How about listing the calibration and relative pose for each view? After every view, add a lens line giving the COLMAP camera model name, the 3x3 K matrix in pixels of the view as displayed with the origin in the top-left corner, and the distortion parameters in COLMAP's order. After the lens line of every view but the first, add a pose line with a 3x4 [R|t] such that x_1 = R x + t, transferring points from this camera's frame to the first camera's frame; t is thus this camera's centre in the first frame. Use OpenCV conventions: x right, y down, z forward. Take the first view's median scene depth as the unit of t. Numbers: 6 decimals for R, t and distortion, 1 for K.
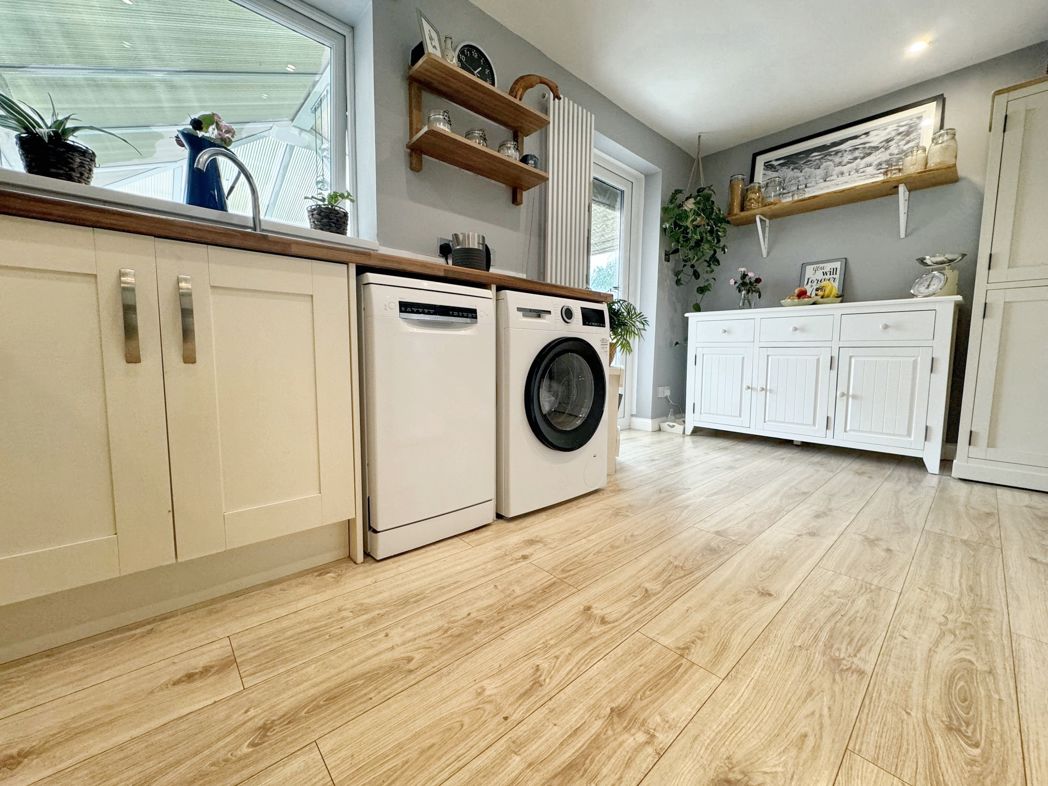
lens RADIAL K [[416.3, 0, 523.1], [0, 416.3, 391.3], [0, 0, 1]] dist [-0.000694, -0.000445]
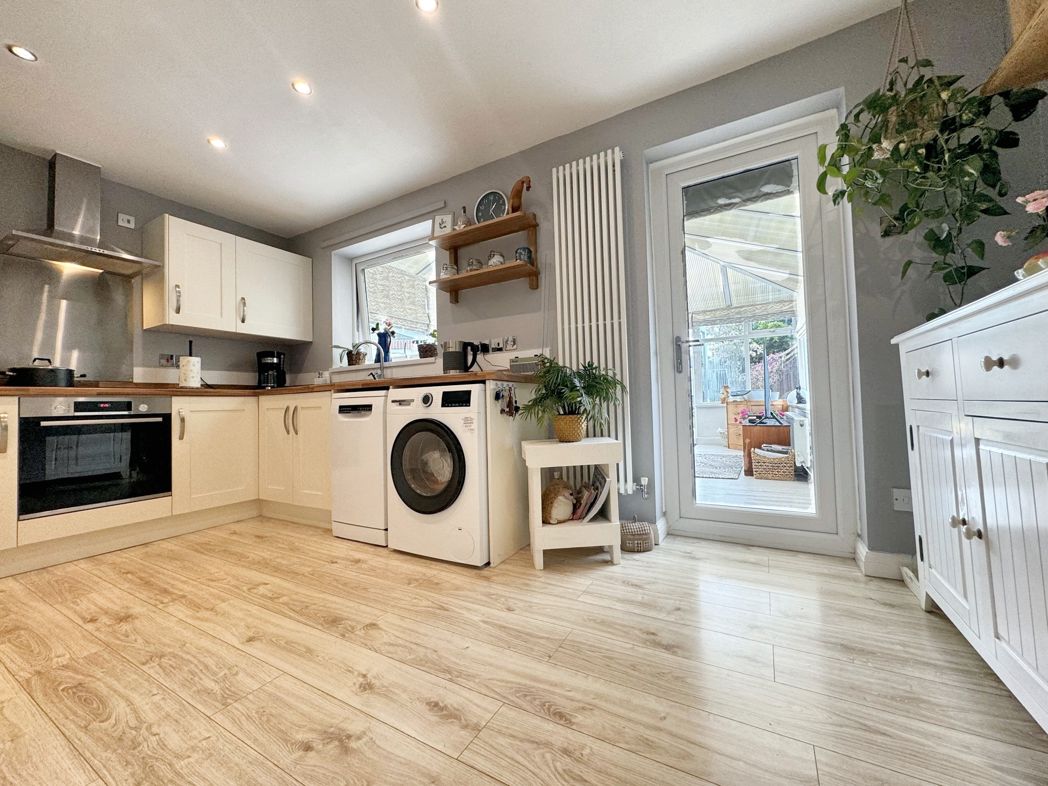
lens RADIAL K [[416.3, 0, 523.1], [0, 416.3, 391.3], [0, 0, 1]] dist [-0.000694, -0.000445]
pose [[0.306598, -0.050344, -0.950507, 2.125360], [-0.051239, 0.996279, -0.069296, -0.216920], [0.950459, 0.069948, 0.302878, 1.391262]]
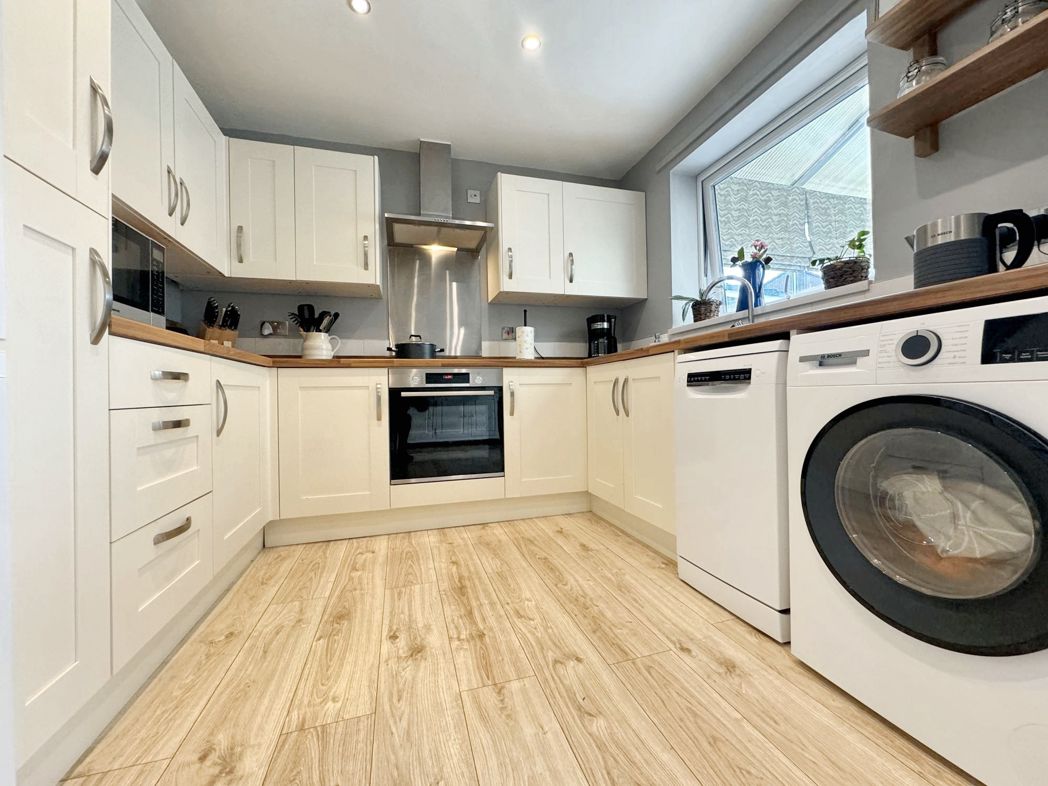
lens RADIAL K [[416.3, 0, 523.1], [0, 416.3, 391.3], [0, 0, 1]] dist [-0.000694, -0.000445]
pose [[-0.434099, -0.010089, -0.900809, 1.152606], [-0.065081, 0.997676, 0.020189, -0.178051], [0.898511, 0.067390, -0.433746, 1.244167]]
